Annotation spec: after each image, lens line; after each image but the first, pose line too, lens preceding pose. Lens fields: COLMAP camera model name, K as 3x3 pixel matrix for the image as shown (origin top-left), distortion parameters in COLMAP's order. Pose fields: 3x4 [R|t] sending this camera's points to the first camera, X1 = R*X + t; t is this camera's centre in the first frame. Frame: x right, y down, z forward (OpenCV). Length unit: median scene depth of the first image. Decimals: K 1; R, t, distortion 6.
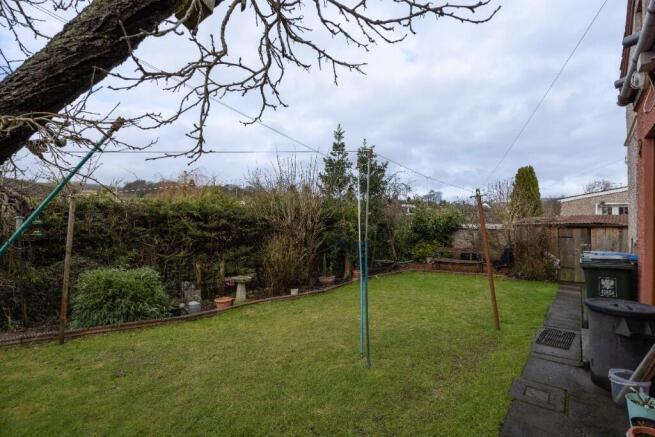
lens RADIAL K [[311.3, 0, 332.8], [0, 311.3, 218.0], [0, 0, 1]] dist [-0.001366, -0.000712]
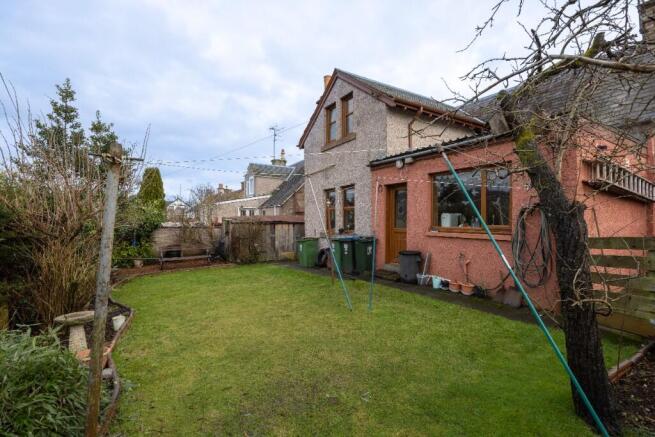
lens RADIAL K [[311.3, 0, 330.5], [0, 311.3, 218.6], [0, 0, 1]] dist [-0.001366, -0.000712]
pose [[0.295587, 0.003390, 0.955310, -0.458674], [-0.011097, 0.999938, -0.000114, 0.001525], [-0.955251, -0.010567, 0.295607, 0.238168]]
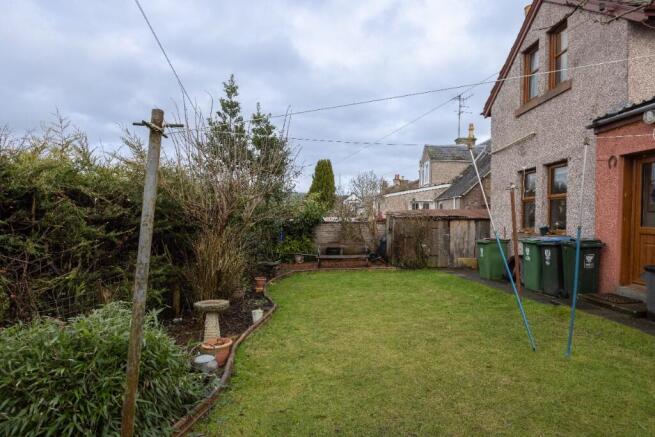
lens RADIAL K [[376.6, 0, 325.6], [0, 376.6, 221.0], [0, 0, 1]] dist [0.005355, -0.000752]
pose [[0.746137, -0.001256, 0.665791, -0.389764], [-0.016294, 0.999664, 0.020147, 0.011360], [-0.665593, -0.025881, 0.745866, 0.207573]]
